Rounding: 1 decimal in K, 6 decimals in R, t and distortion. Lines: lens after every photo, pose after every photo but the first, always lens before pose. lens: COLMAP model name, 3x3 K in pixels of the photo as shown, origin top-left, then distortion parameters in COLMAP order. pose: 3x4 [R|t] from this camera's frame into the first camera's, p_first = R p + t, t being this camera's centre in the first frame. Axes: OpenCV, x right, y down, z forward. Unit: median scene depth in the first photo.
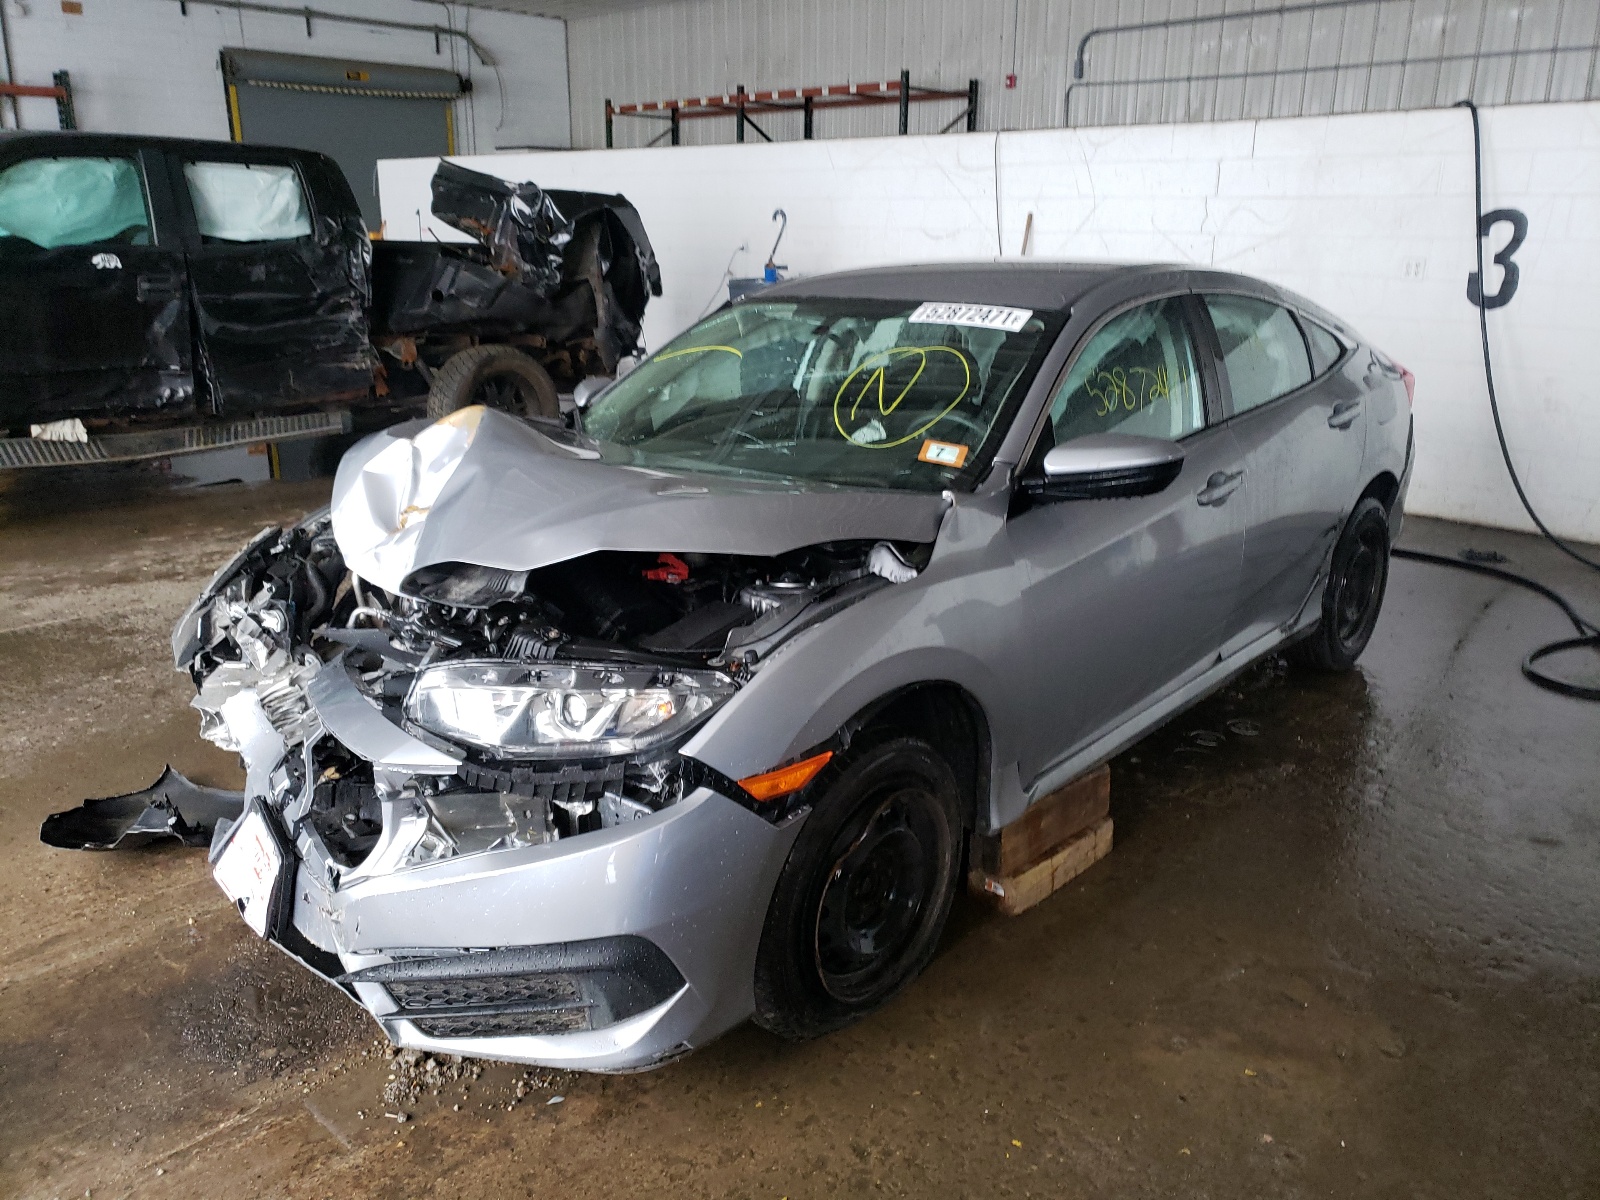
lens RADIAL K [[1206.4, 0, 802.2], [0, 1206.4, 620.3], [0, 0, 1]] dist [0.040350, -0.045282]
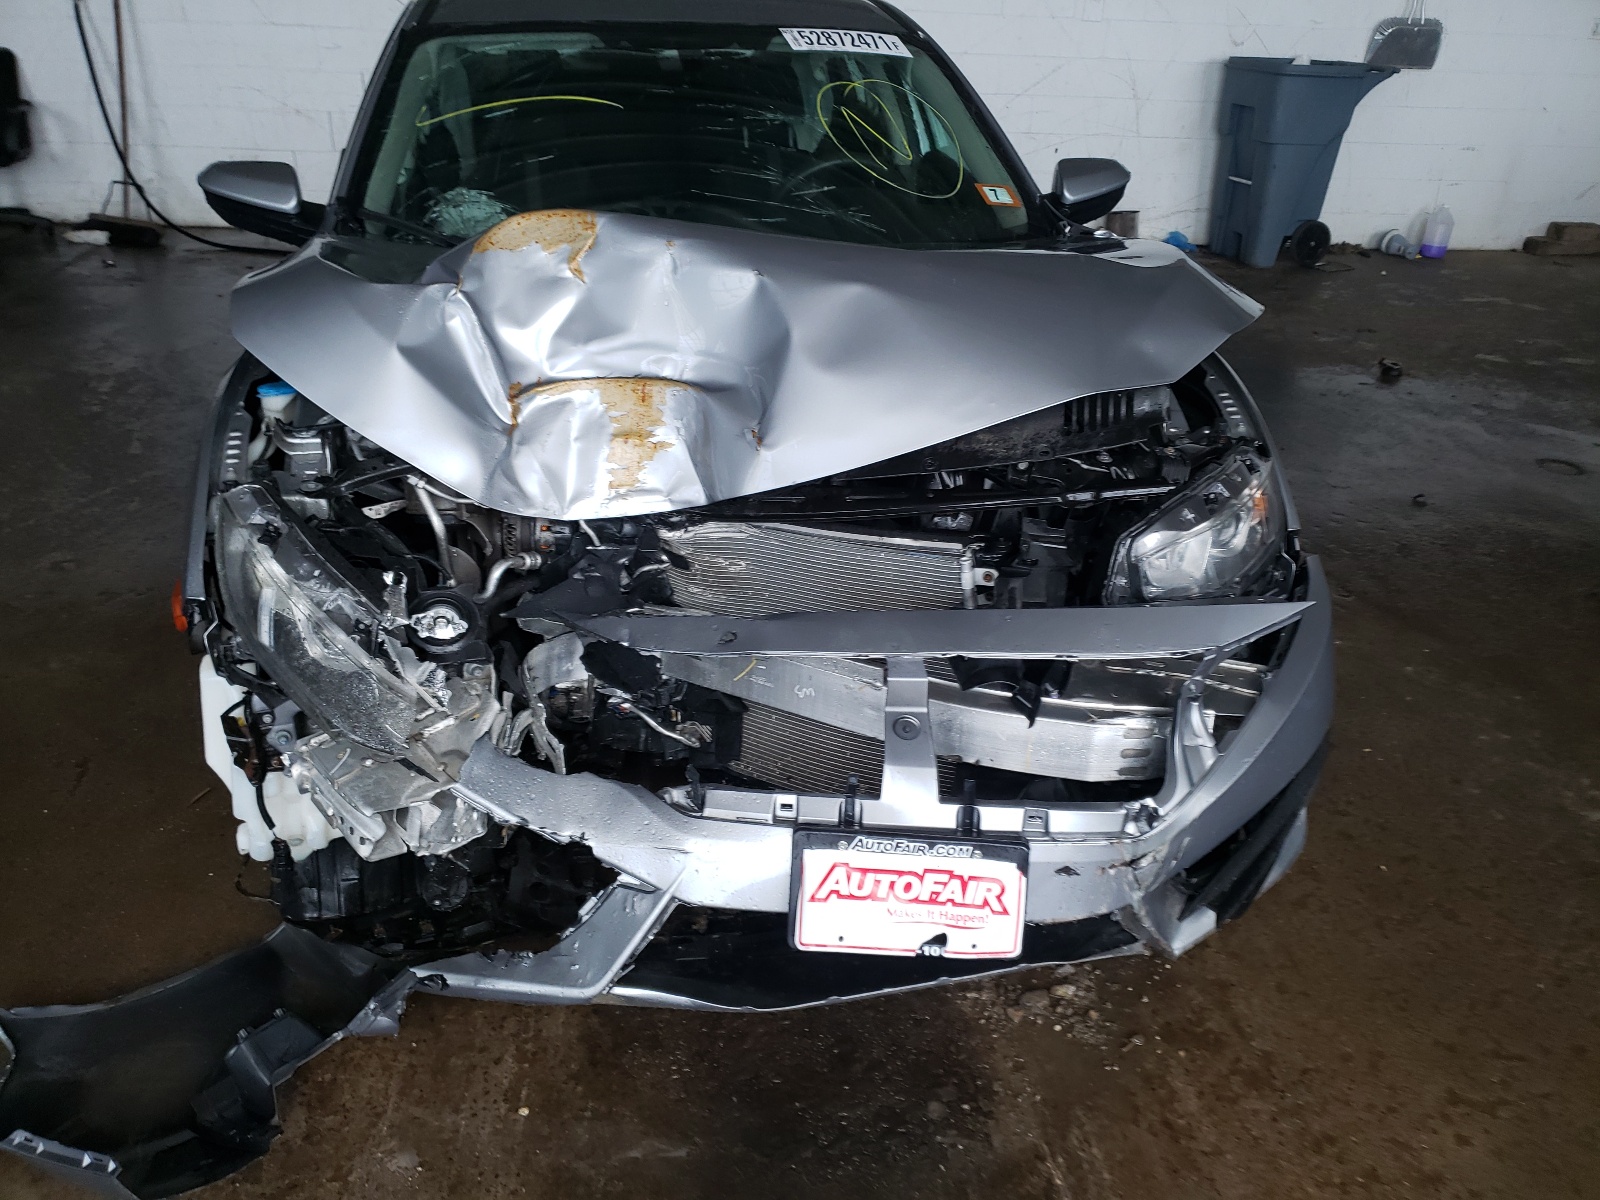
lens RADIAL K [[1206.4, 0, 802.2], [0, 1206.4, 620.3], [0, 0, 1]] dist [0.040350, -0.045282]
pose [[0.603759, -0.359863, 0.711319, -0.322623], [0.219897, 0.932871, 0.285302, -0.056584], [-0.766238, -0.015837, 0.642362, 0.207632]]
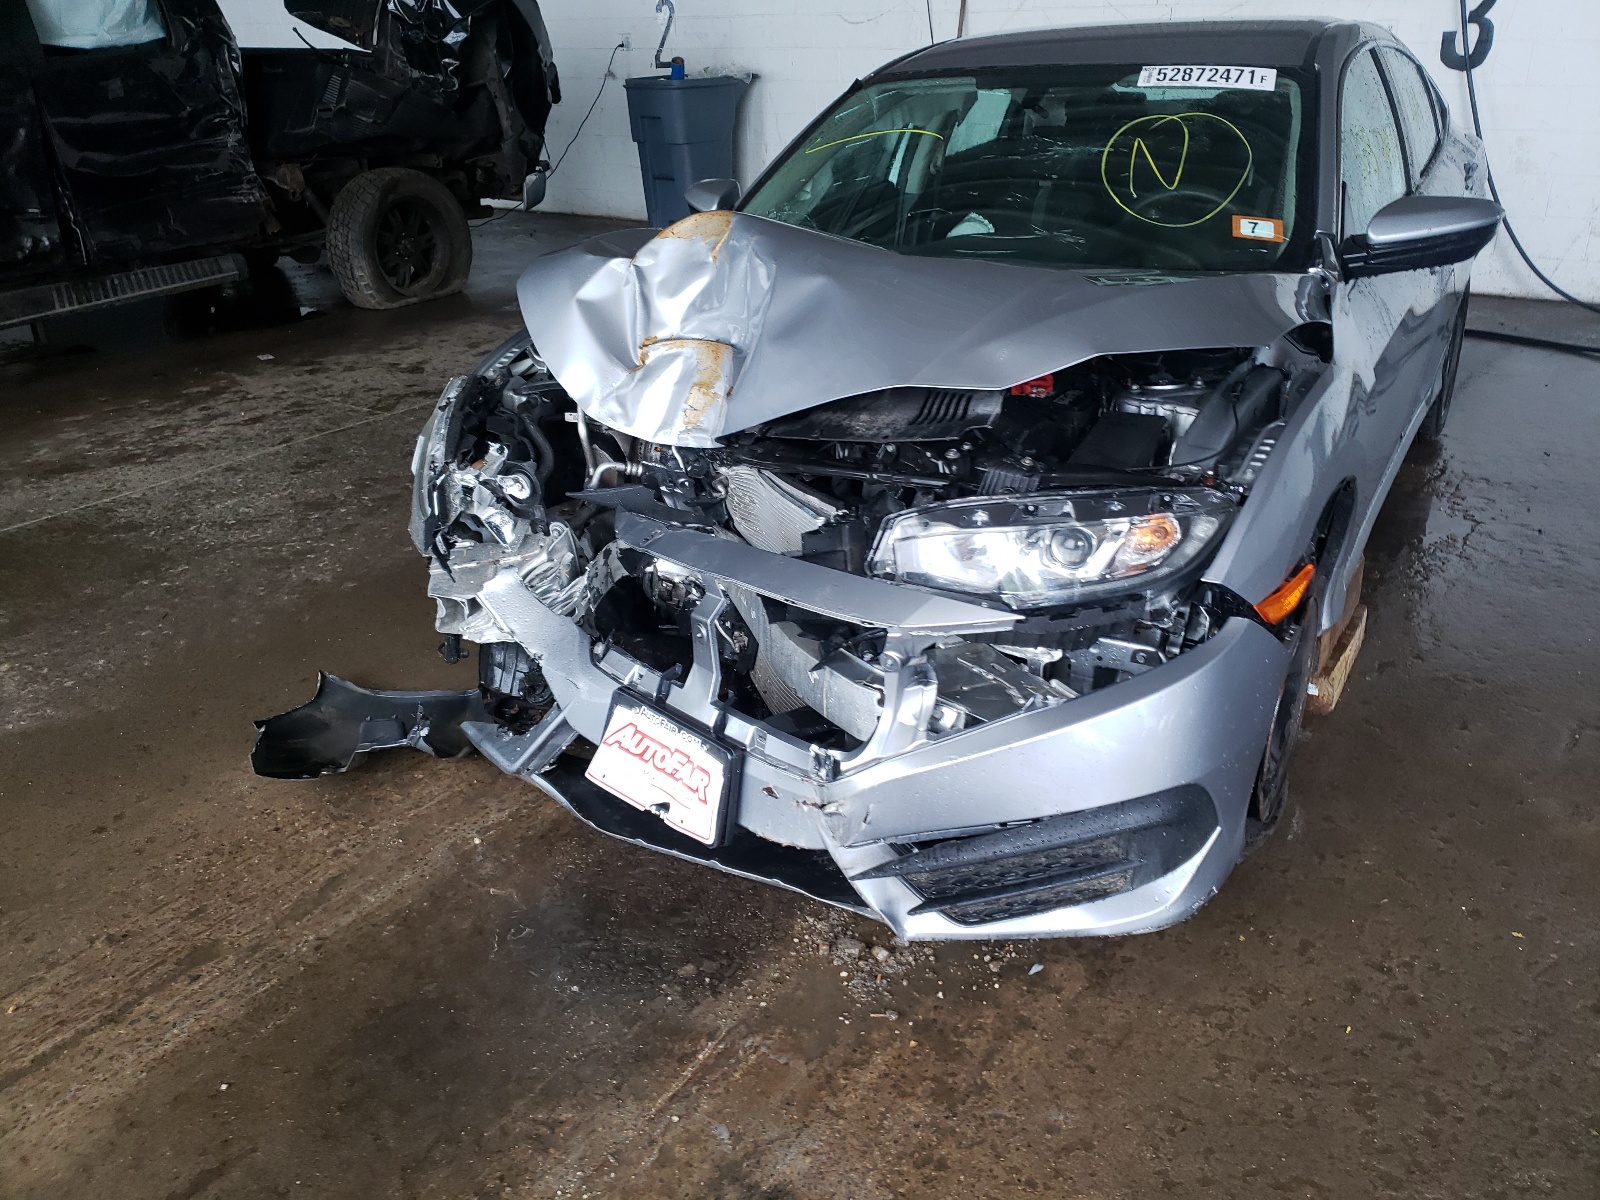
lens RADIAL K [[1214.2, 0, 800.0], [0, 1214.2, 600.0], [0, 0, 1]] dist [0.022142, 0.010095]
pose [[0.980693, -0.111672, 0.160532, -0.165421], [0.091140, 0.987311, 0.130039, -0.005973], [-0.173017, -0.112898, 0.978427, 0.052888]]
